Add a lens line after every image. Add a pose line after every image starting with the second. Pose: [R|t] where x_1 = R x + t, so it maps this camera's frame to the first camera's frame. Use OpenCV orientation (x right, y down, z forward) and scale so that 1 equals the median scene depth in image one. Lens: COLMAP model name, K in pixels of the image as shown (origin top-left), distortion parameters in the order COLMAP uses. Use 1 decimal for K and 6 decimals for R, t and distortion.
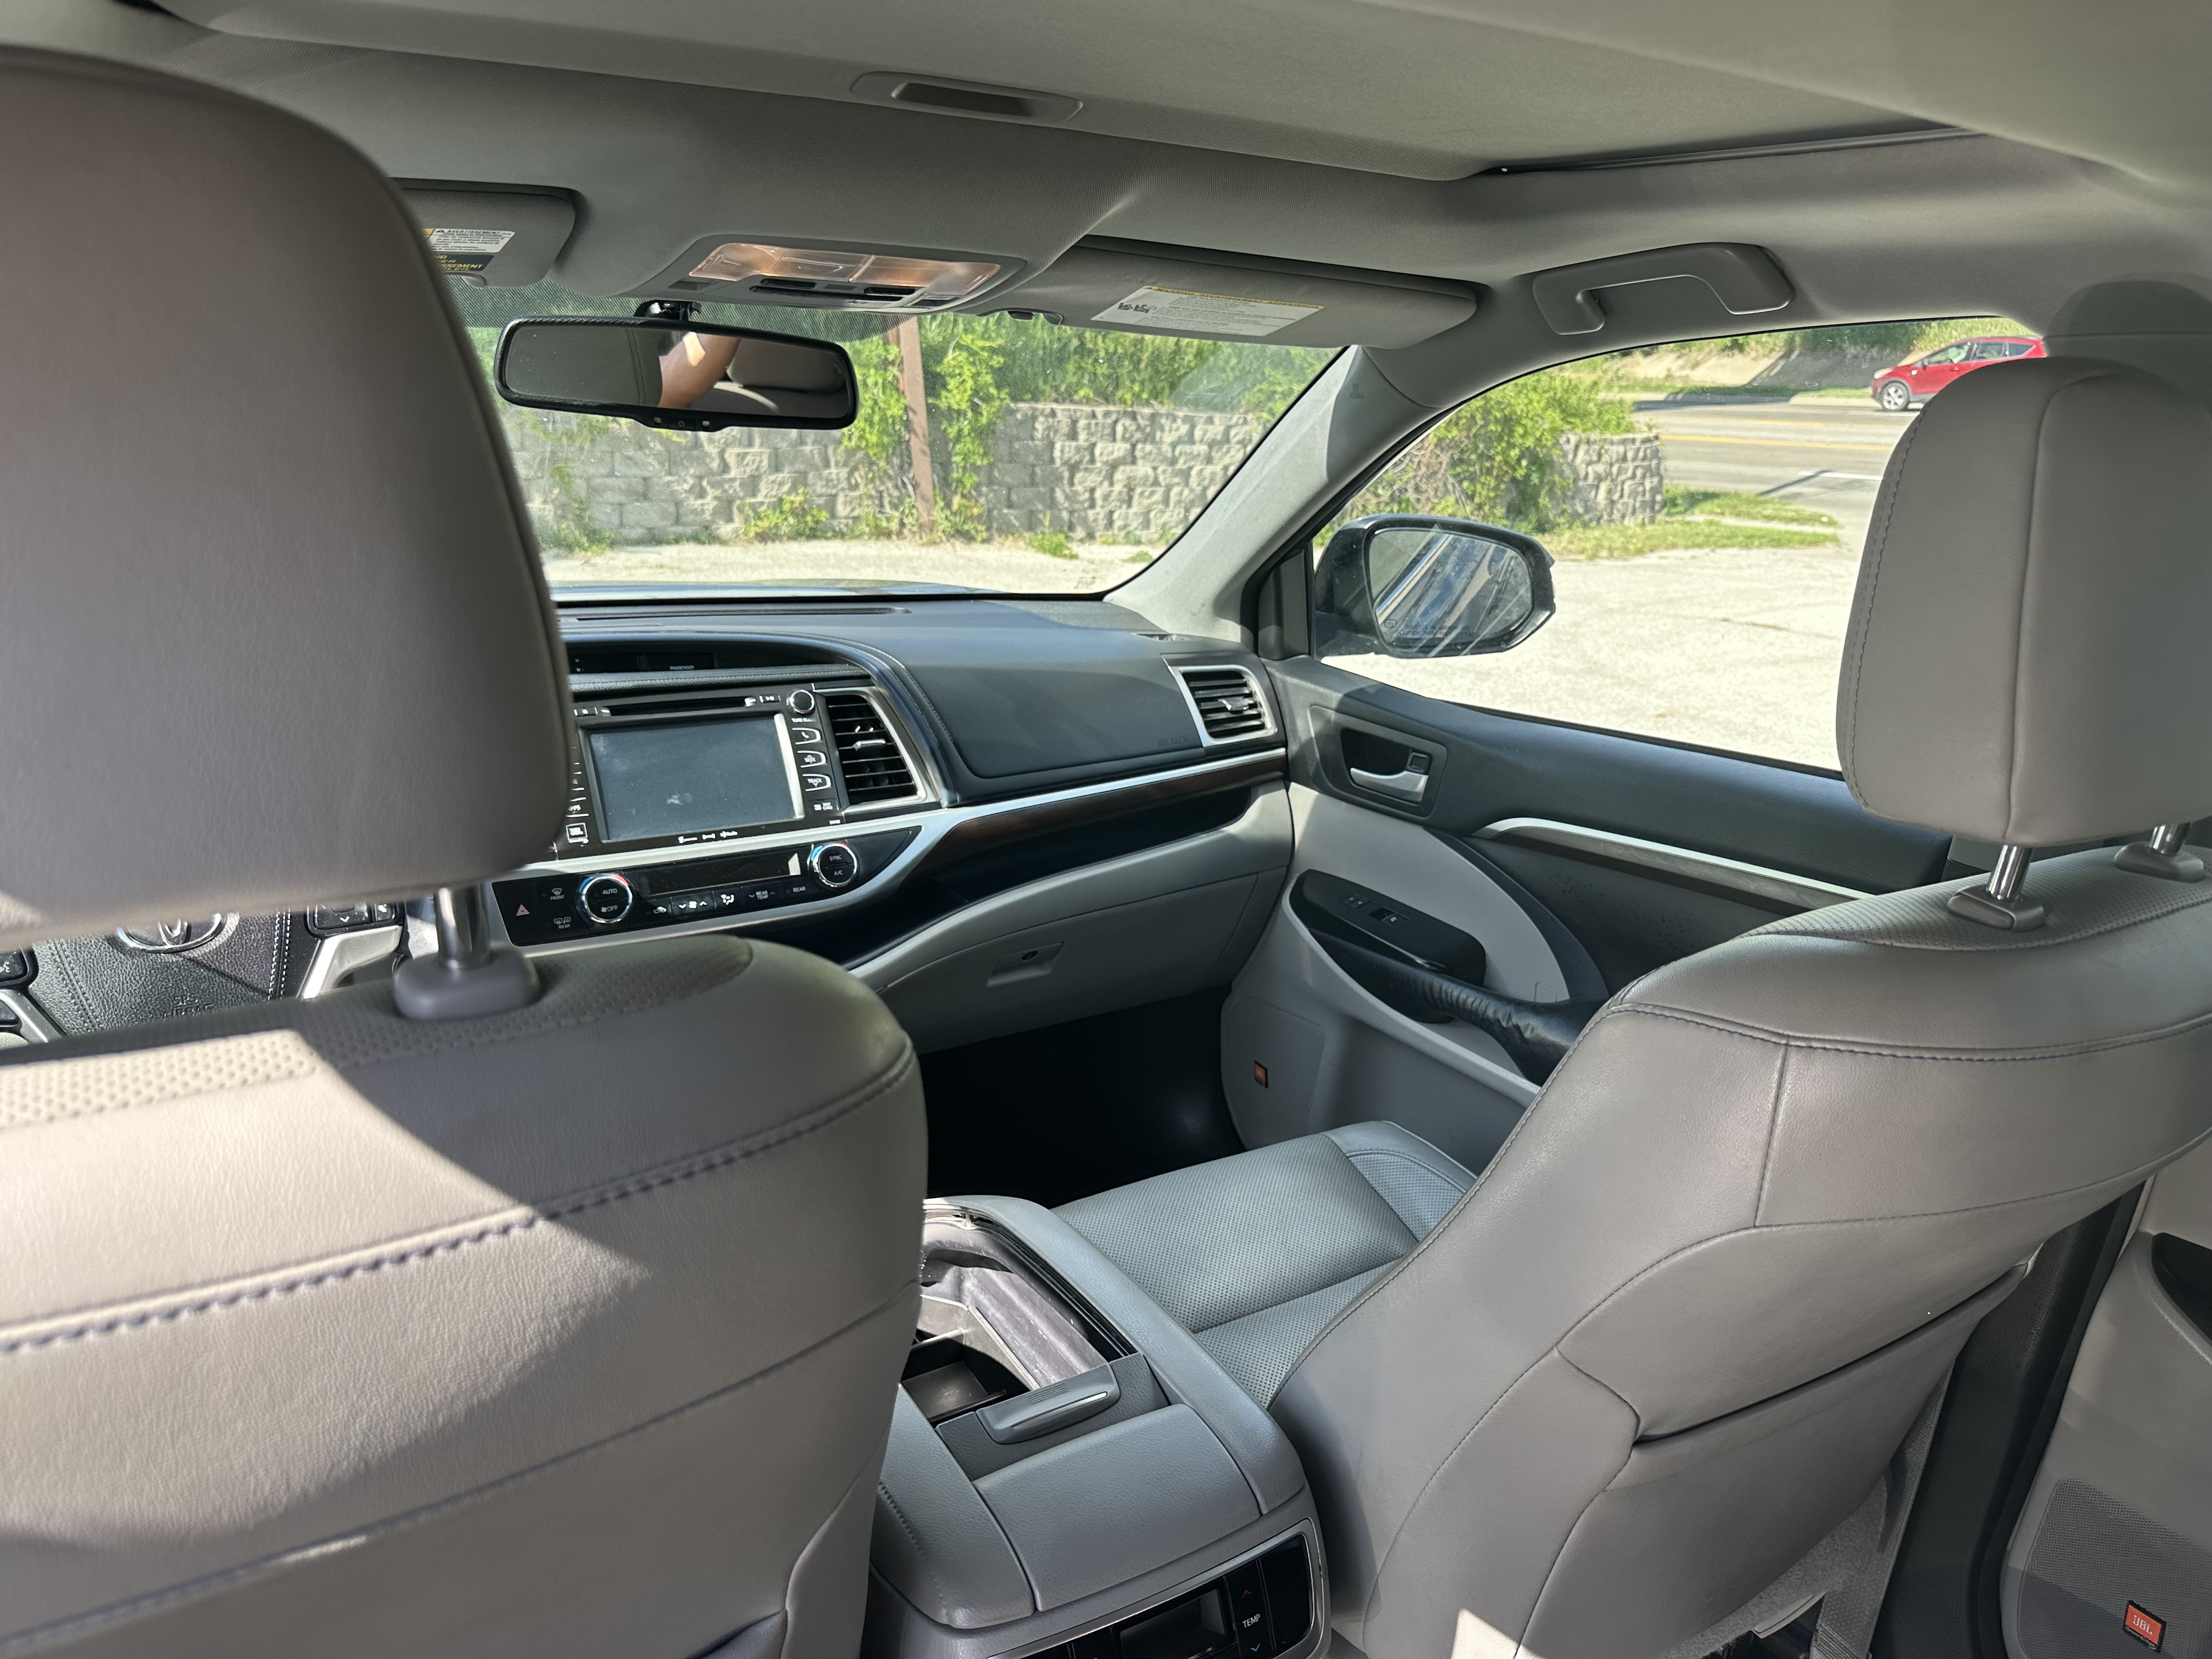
lens RADIAL K [[1522.3, 0, 1104.5], [0, 1522.3, 776.8], [0, 0, 1]] dist [0.088947, -0.136904]
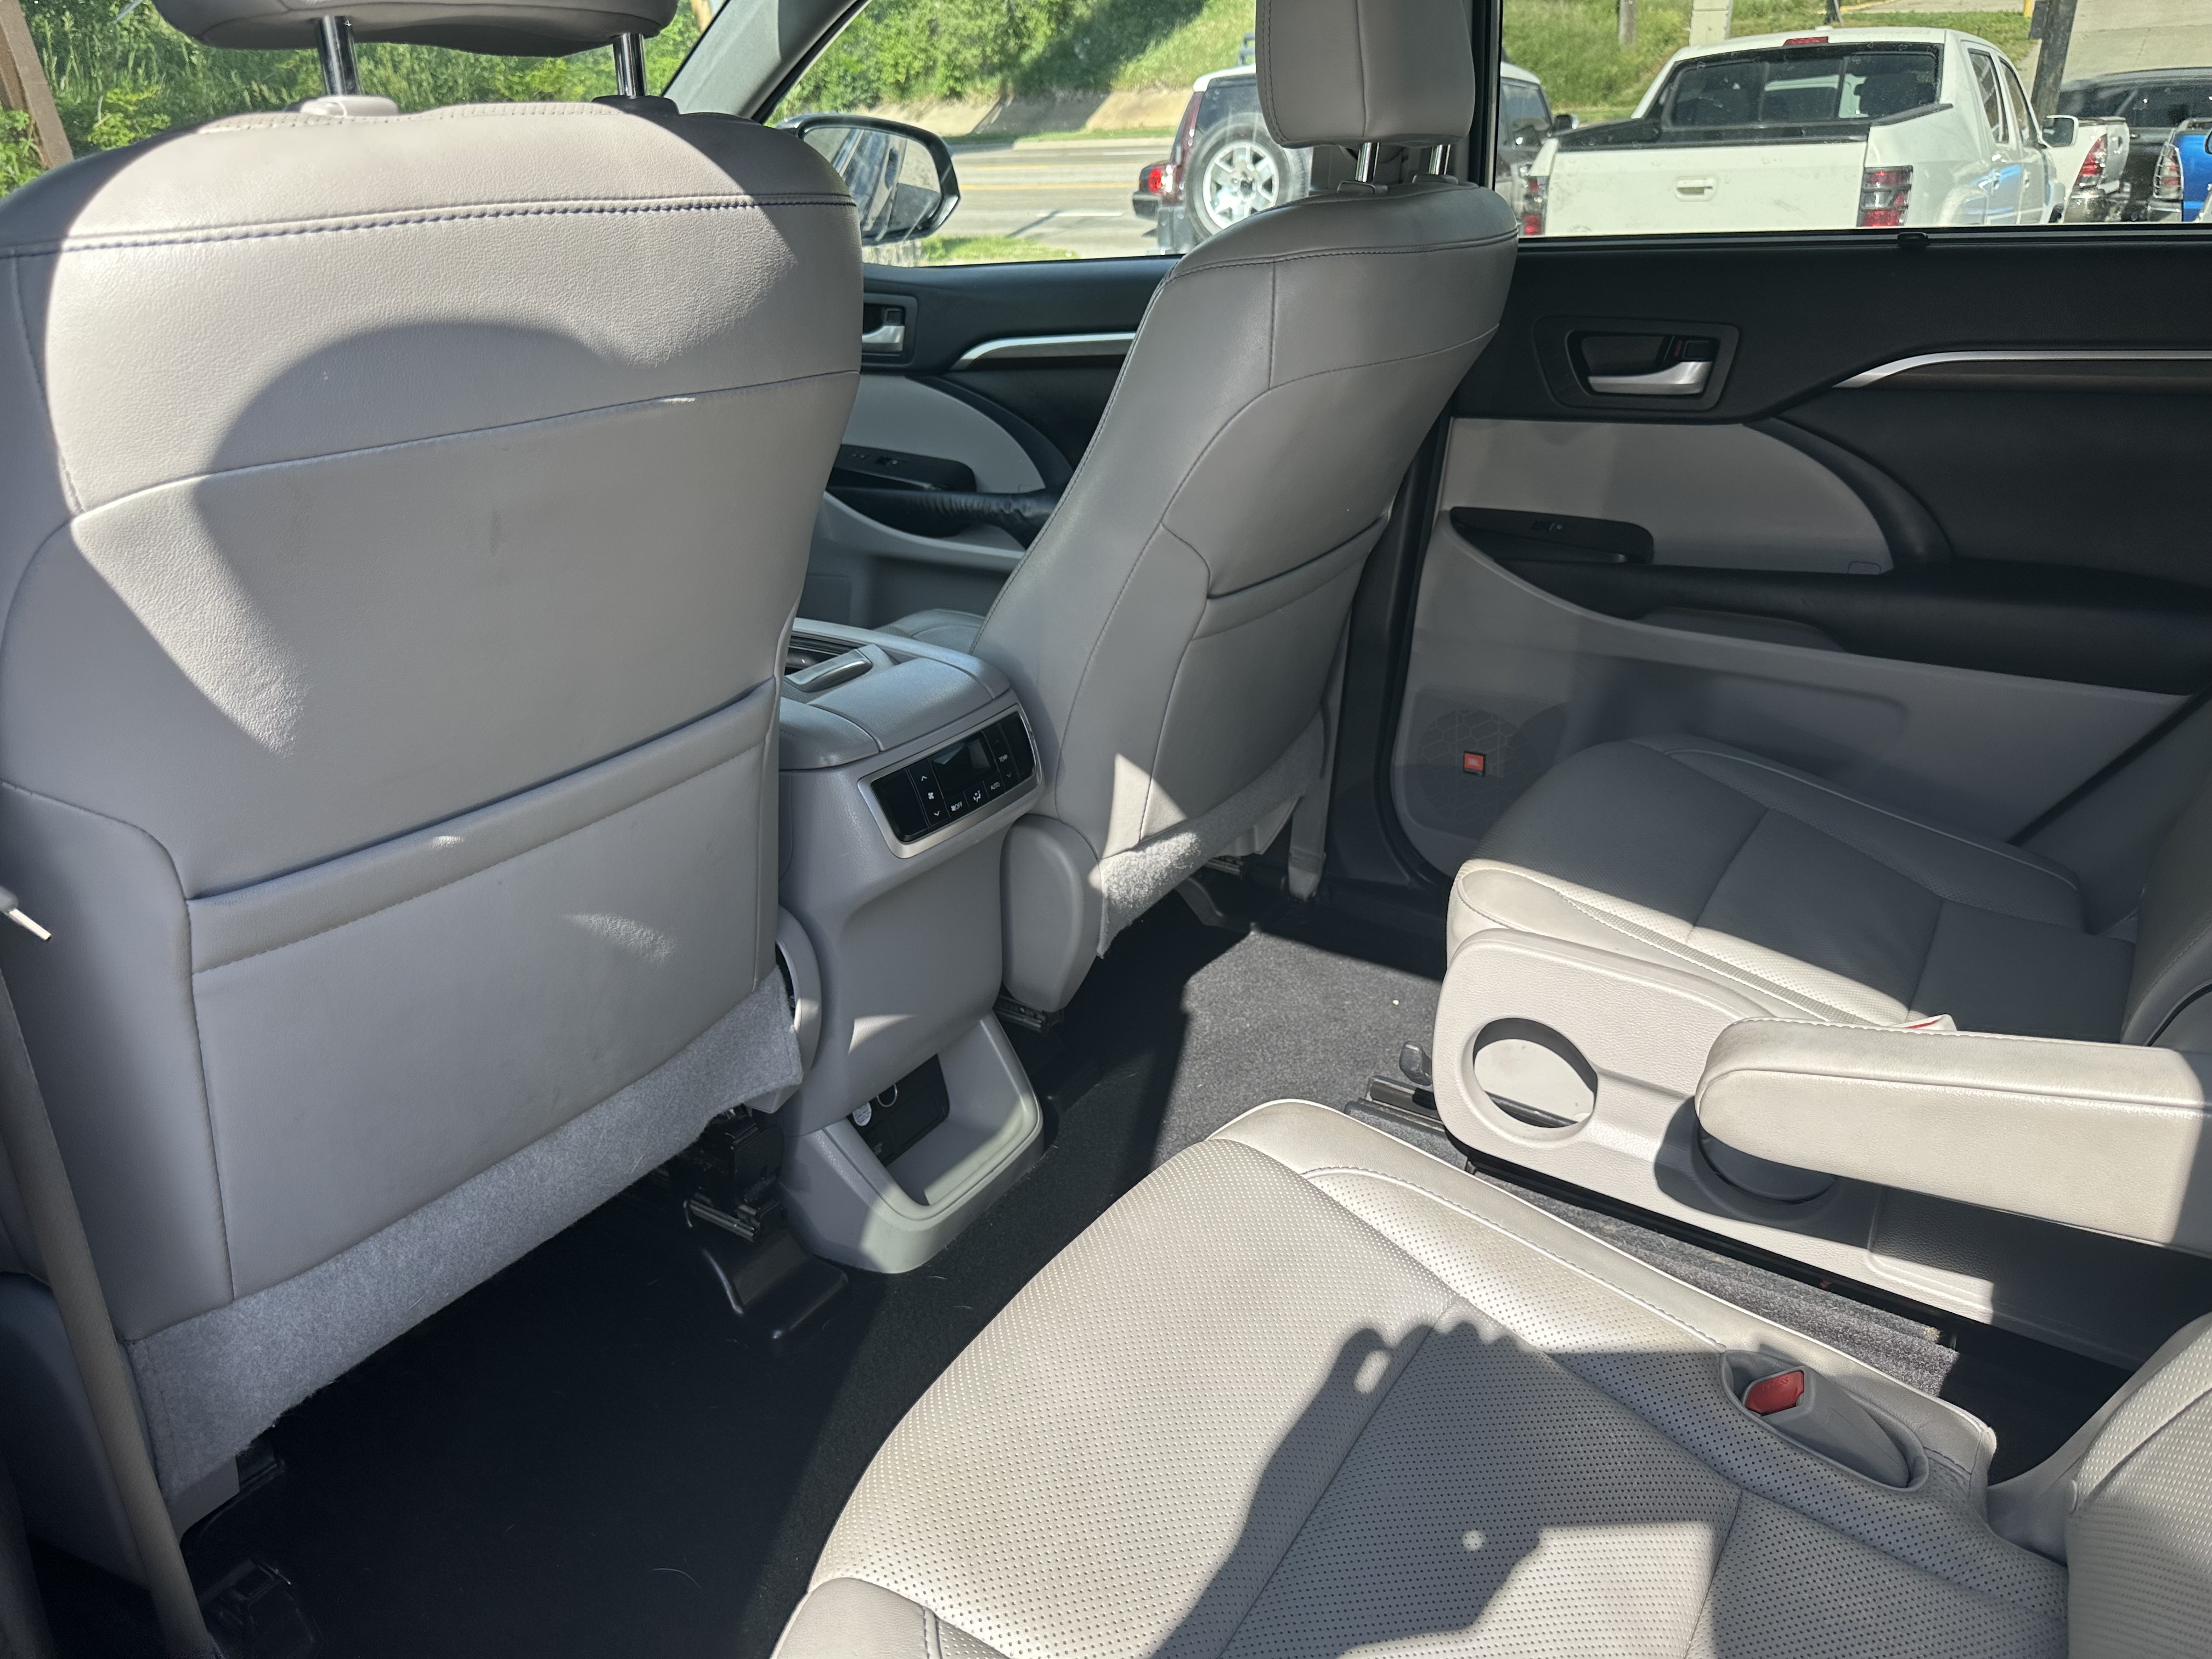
lens RADIAL K [[1557.9, 0, 1106.0], [0, 1557.9, 829.5], [0, 0, 1]] dist [-0.000821, -0.007569]
pose [[0.892056, -0.225879, 0.391426, -0.197095], [0.161120, 0.968176, 0.191511, 0.159153], [-0.422227, -0.107772, 0.900061, -0.191310]]
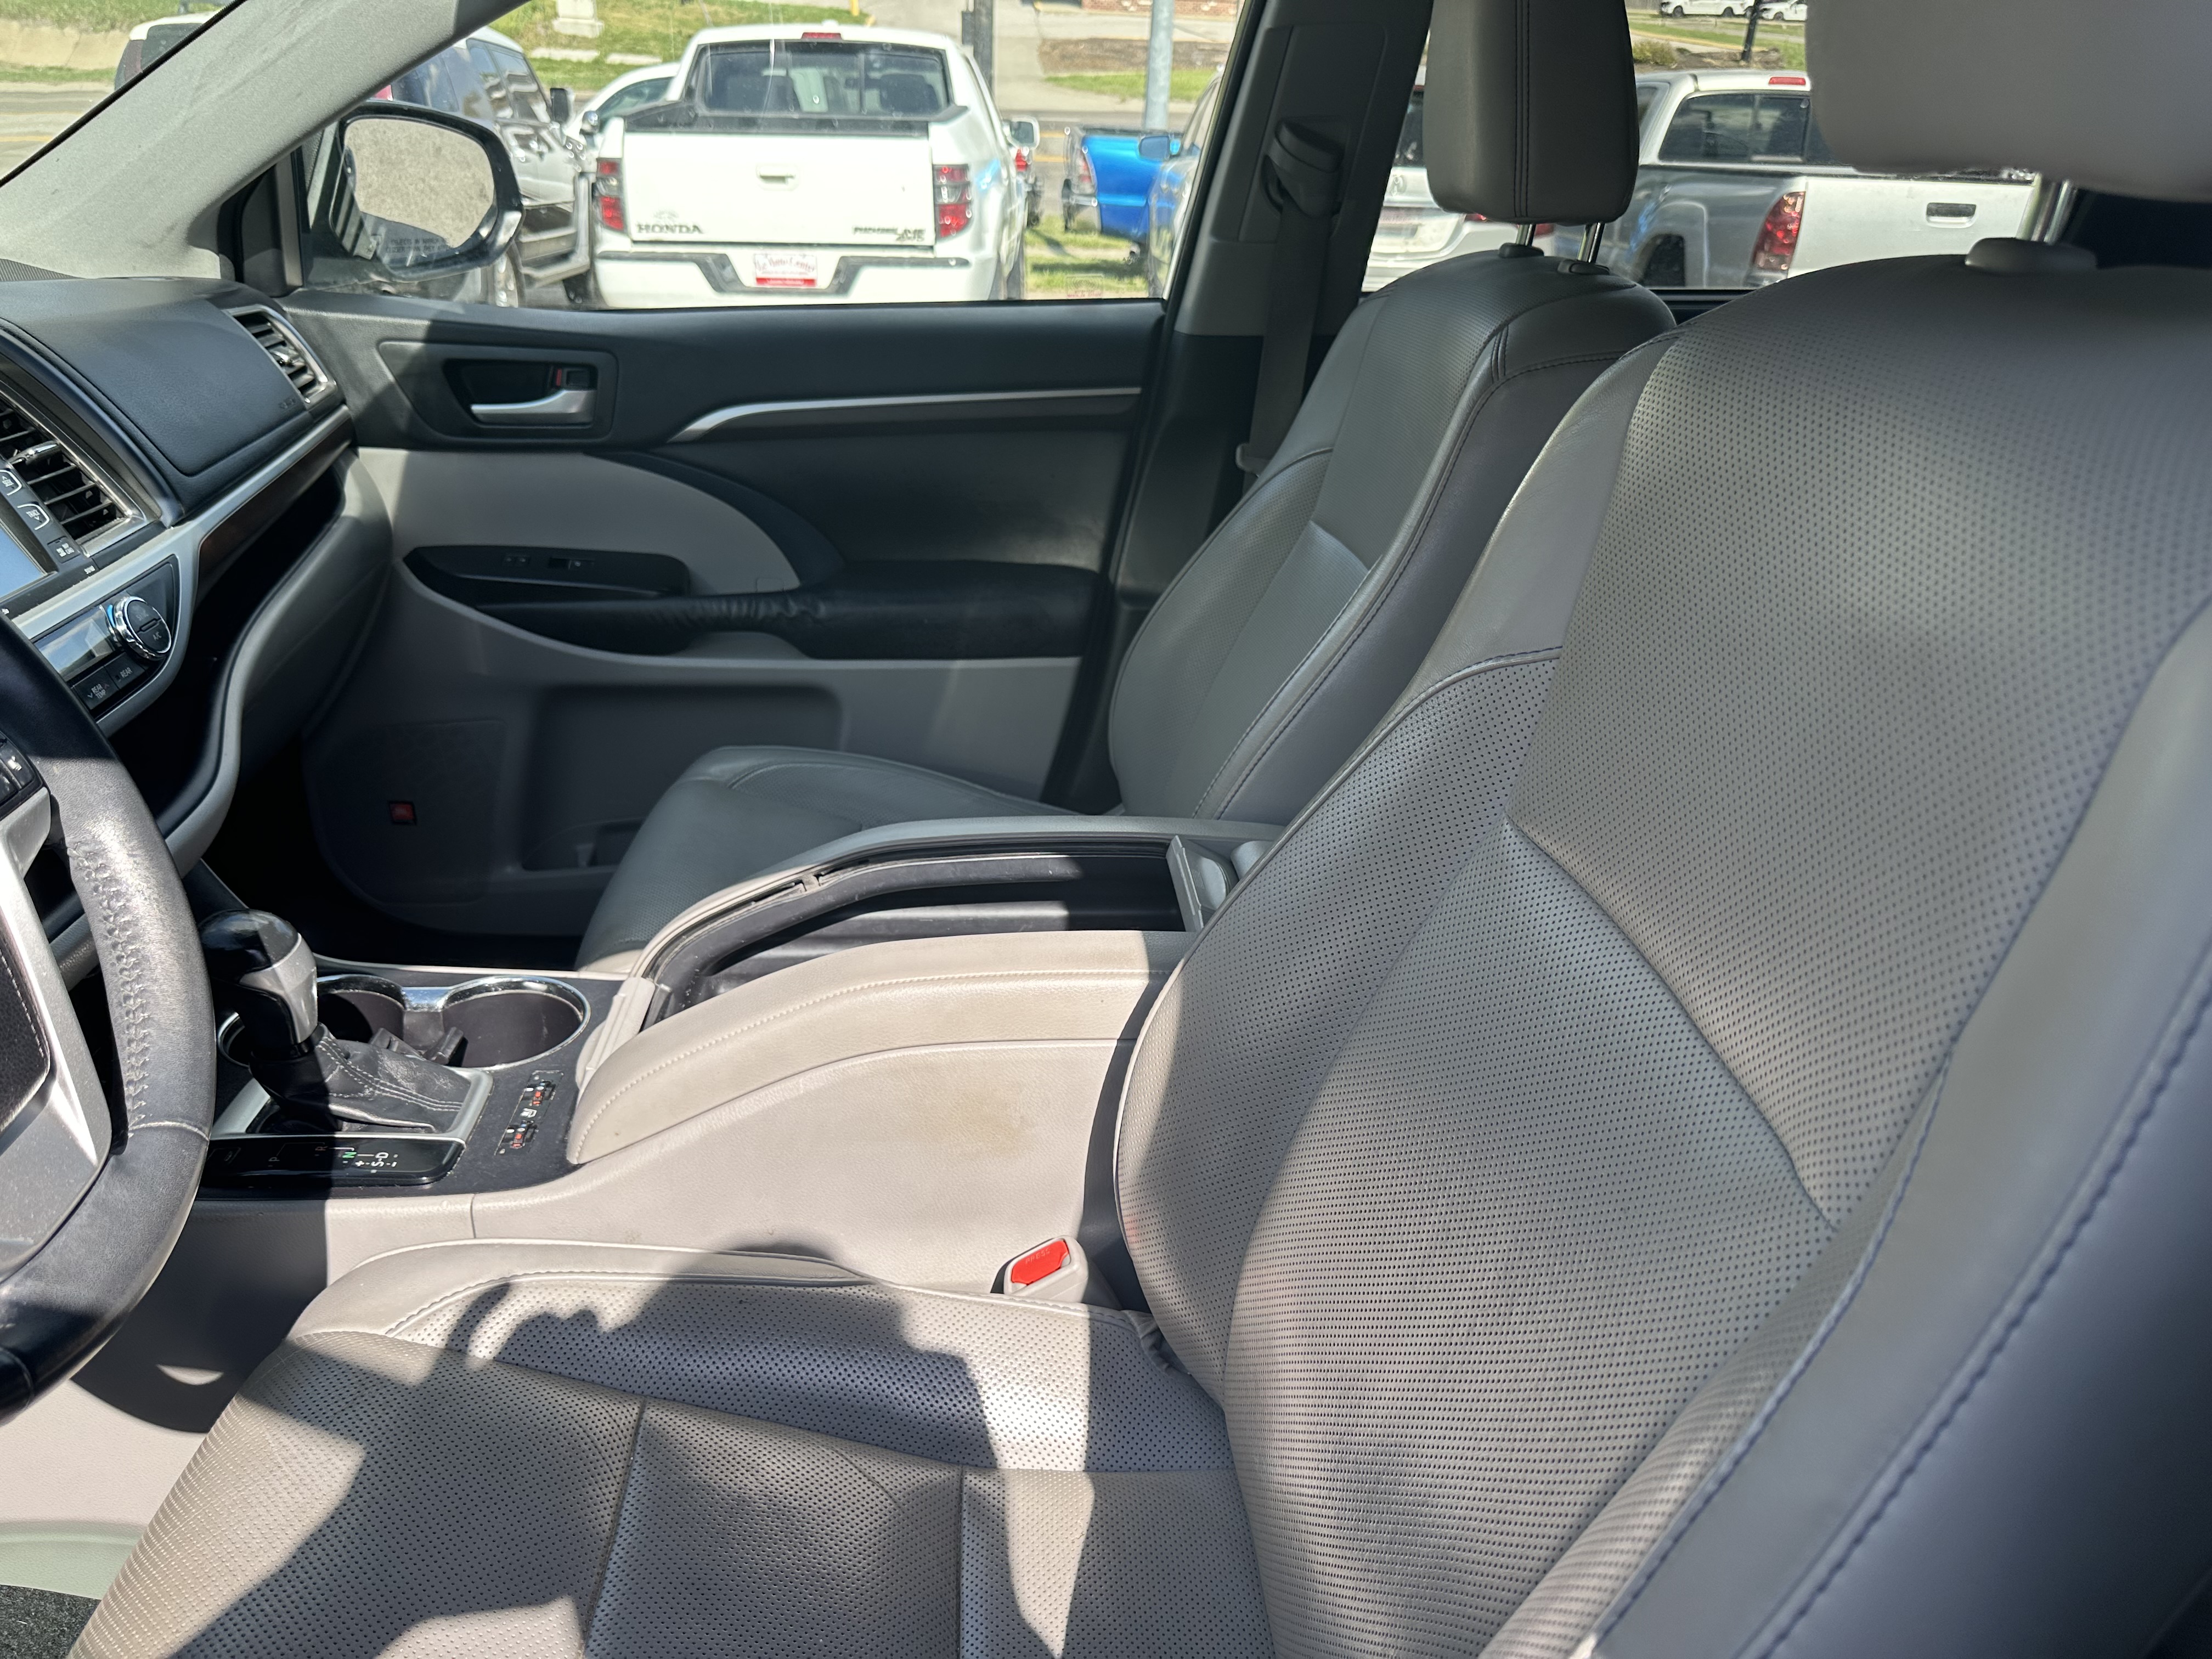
lens RADIAL K [[1584.6, 0, 1098.6], [0, 1584.6, 817.0], [0, 0, 1]] dist [0.001698, -0.008553]
pose [[0.455605, -0.369907, 0.809687, -0.465041], [0.204733, 0.928734, 0.309092, 0.005630], [-0.866319, 0.024946, 0.498868, 0.253360]]
